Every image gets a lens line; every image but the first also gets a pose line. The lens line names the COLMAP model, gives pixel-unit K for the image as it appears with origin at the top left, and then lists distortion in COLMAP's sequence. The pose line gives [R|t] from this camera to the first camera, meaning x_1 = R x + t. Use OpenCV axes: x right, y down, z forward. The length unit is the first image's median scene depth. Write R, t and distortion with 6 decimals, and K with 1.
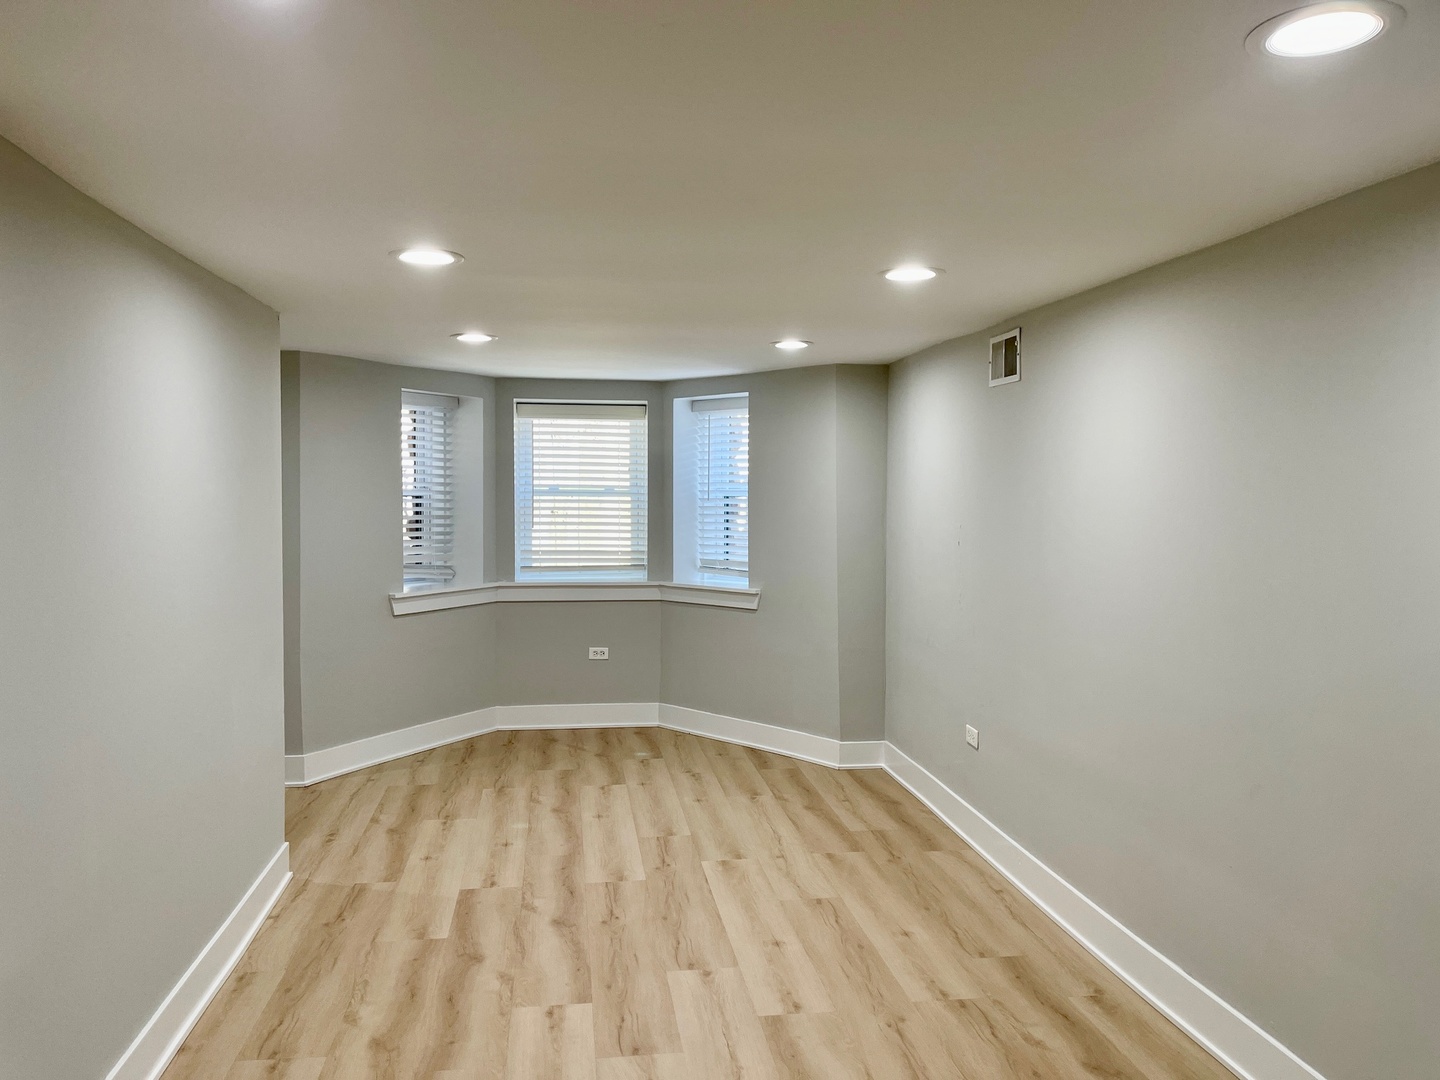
lens RADIAL K [[1086.0, 0, 716.5], [0, 1086.0, 554.6], [0, 0, 1]] dist [0.046501, -0.003643]
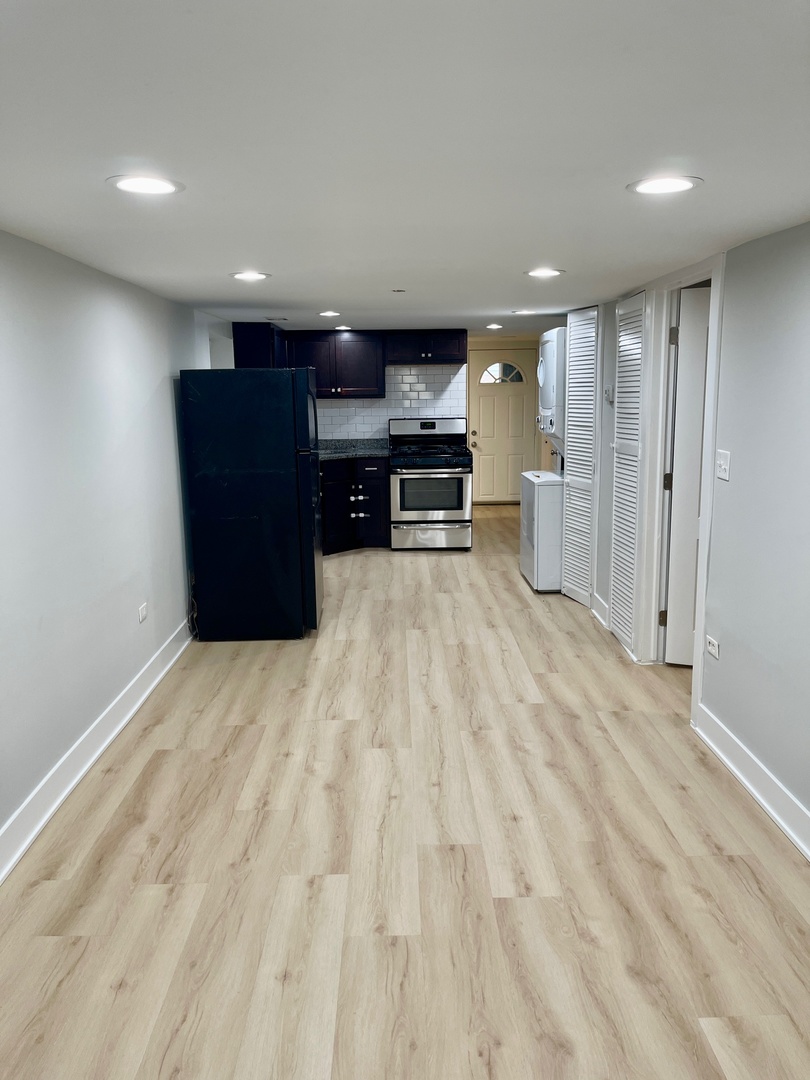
lens RADIAL K [[796.0, 0, 401.3], [0, 796.0, 559.5], [0, 0, 1]] dist [-0.007334, -0.005176]
pose [[-0.991225, -0.020054, 0.130652, -0.088804], [0.015352, 0.964269, 0.264478, -0.094052], [-0.131288, 0.264163, -0.955500, 1.243220]]
